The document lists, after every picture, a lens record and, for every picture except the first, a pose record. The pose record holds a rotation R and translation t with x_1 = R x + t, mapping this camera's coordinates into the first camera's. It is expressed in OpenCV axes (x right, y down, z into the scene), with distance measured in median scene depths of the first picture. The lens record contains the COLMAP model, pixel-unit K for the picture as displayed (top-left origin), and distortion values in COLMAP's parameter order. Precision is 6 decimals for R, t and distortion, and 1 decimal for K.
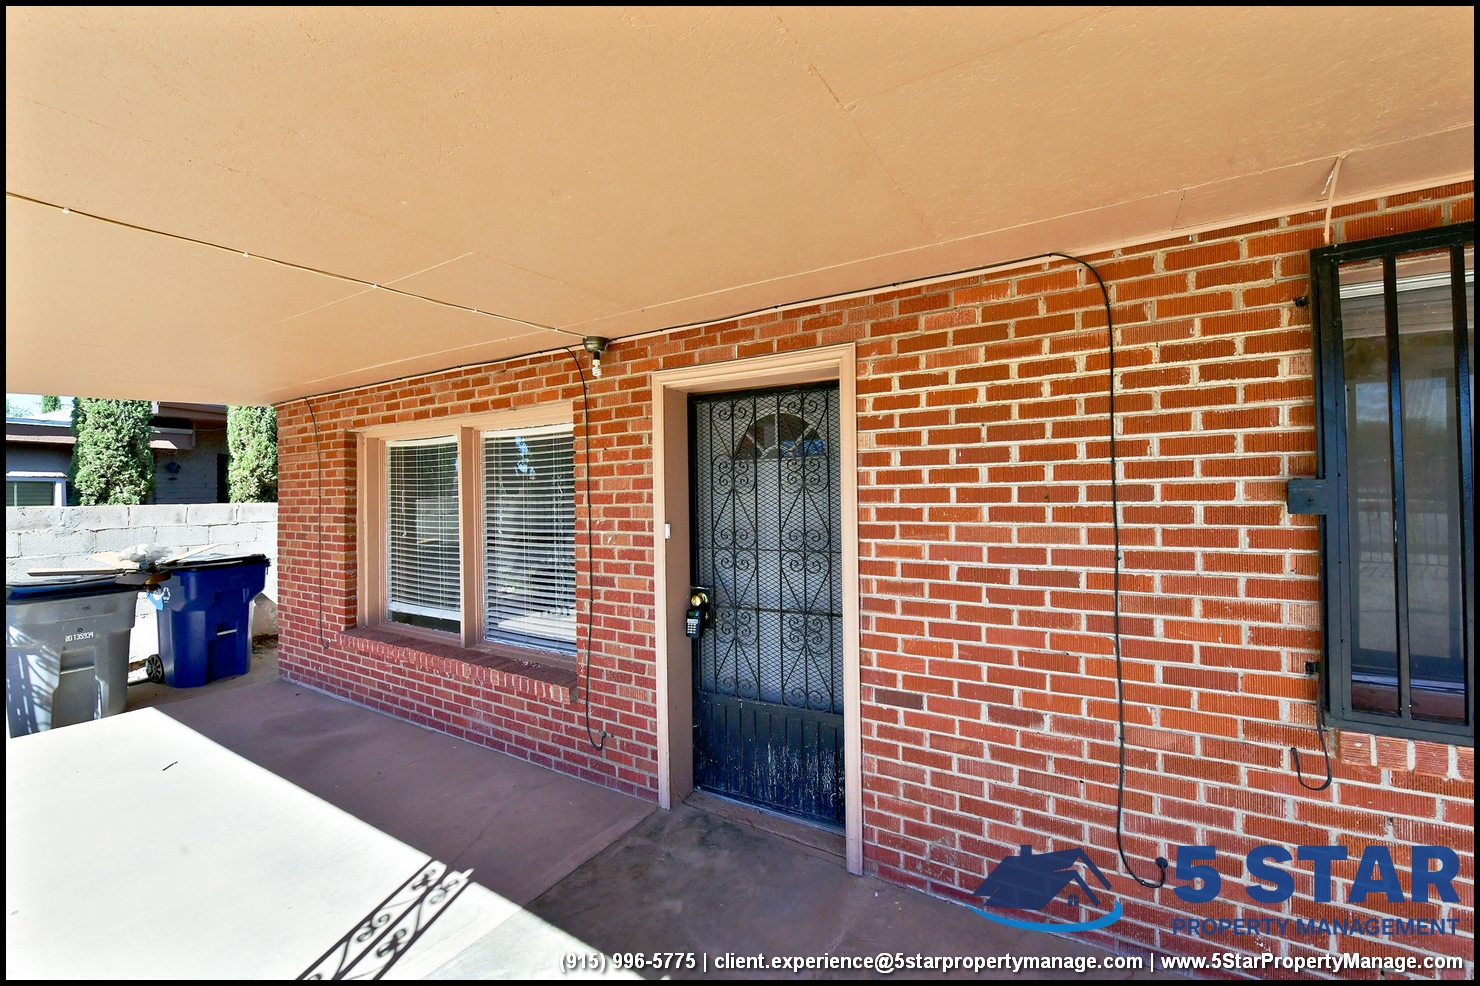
lens RADIAL K [[586.3, 0, 744.3], [0, 586.3, 491.3], [0, 0, 1]] dist [-0.008973, -0.000247]
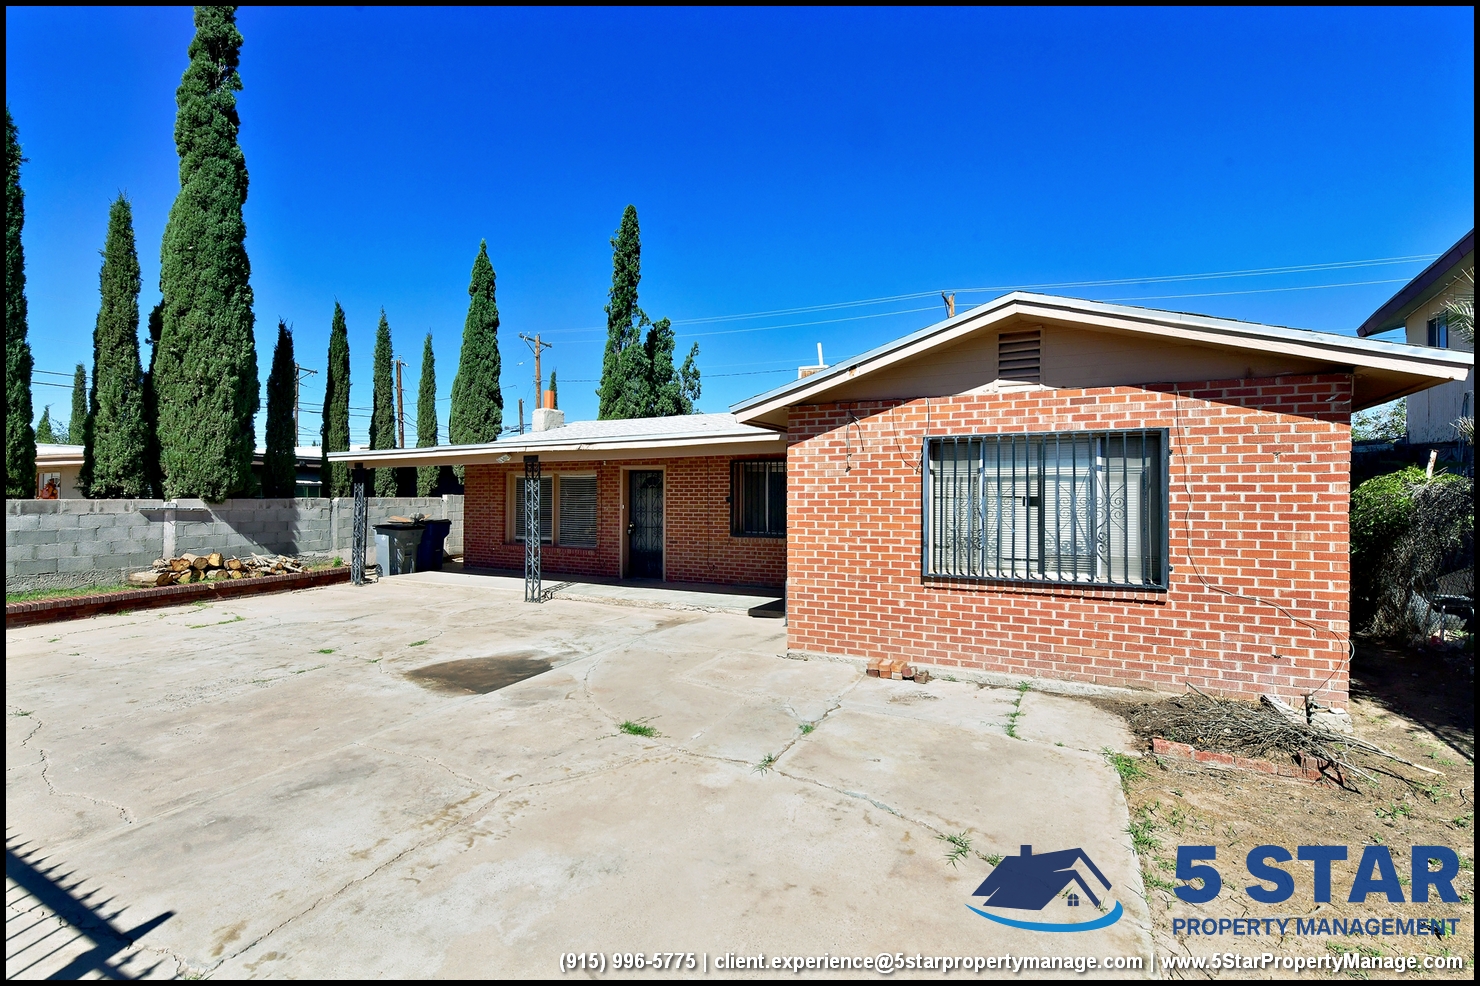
lens RADIAL K [[634.3, 0, 744.4], [0, 634.3, 492.8], [0, 0, 1]] dist [-0.000047, -0.015082]
pose [[0.996750, 0.022318, 0.077409, 0.338692], [-0.021658, 0.999722, -0.009355, -0.003266], [-0.077596, 0.007648, 0.996956, -3.236784]]
